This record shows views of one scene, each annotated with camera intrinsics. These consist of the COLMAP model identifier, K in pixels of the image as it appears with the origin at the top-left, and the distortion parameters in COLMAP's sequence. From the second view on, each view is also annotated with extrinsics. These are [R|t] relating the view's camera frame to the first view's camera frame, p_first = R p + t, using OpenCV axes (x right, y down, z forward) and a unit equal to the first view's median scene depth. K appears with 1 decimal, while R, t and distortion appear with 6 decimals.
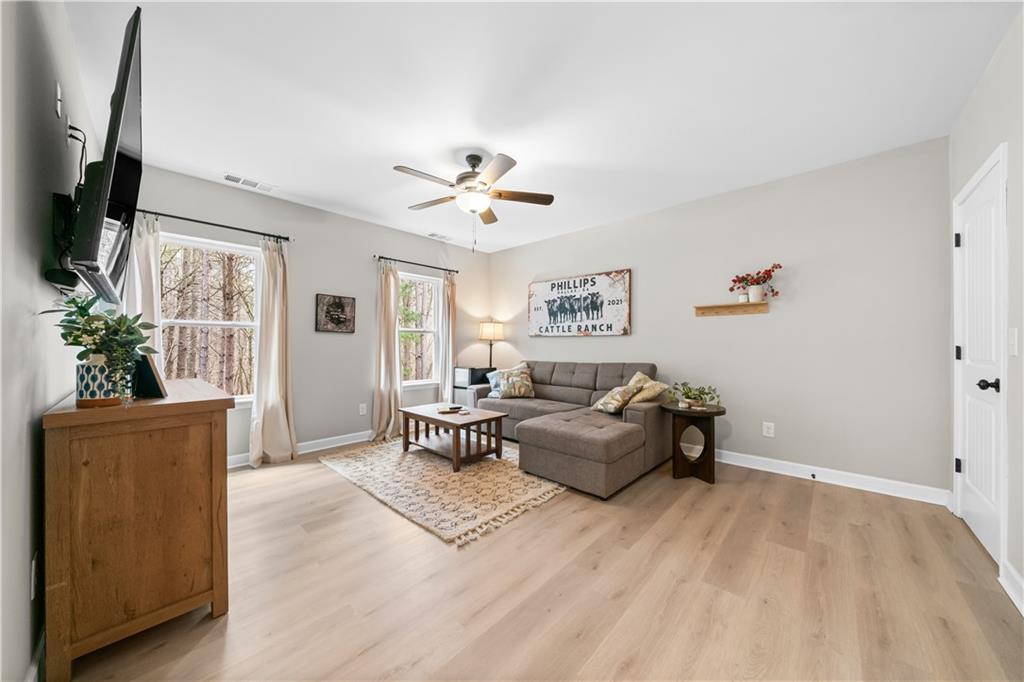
lens RADIAL K [[350.0, 0, 510.3], [0, 350.0, 340.3], [0, 0, 1]] dist [-0.000185, 0.000011]
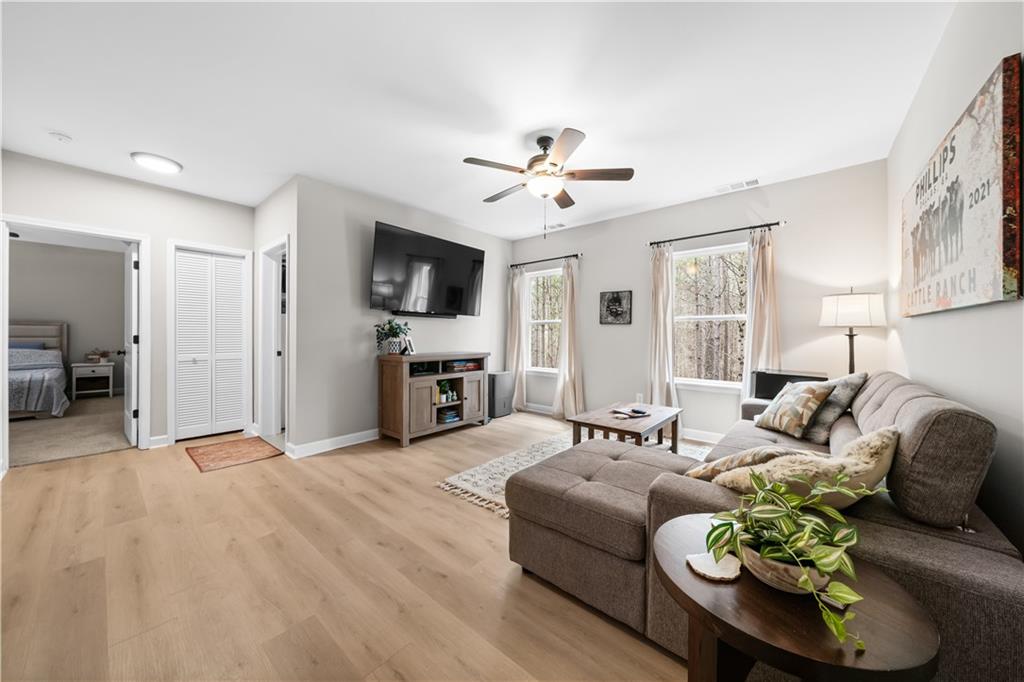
lens RADIAL K [[349.1, 0, 513.4], [0, 349.1, 331.7], [0, 0, 1]] dist [-0.000769, 0.000043]
pose [[0.051952, -0.008615, -0.998612, 0.584946], [0.009159, 0.999925, -0.008149, 0.007553], [0.998608, -0.008723, 0.052027, 0.596784]]
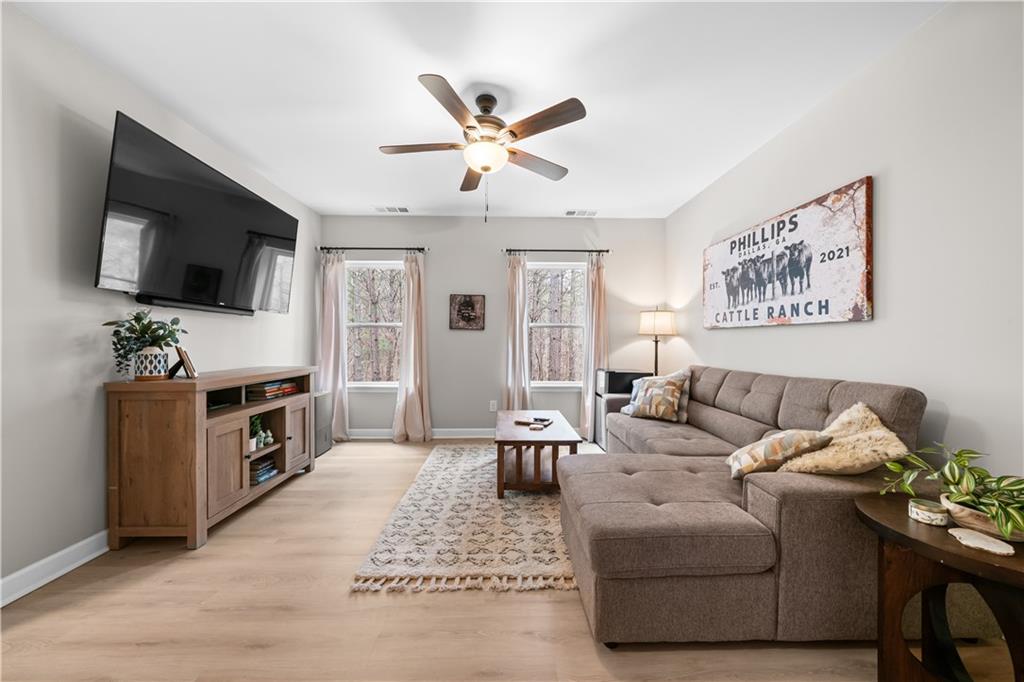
lens RADIAL K [[353.0, 0, 509.1], [0, 353.0, 338.3], [0, 0, 1]] dist [-0.002556, -0.000104]
pose [[0.698444, -0.005011, -0.715647, 0.338387], [0.007614, 0.999971, 0.000429, 0.004097], [0.715625, -0.005749, 0.698462, 0.338509]]
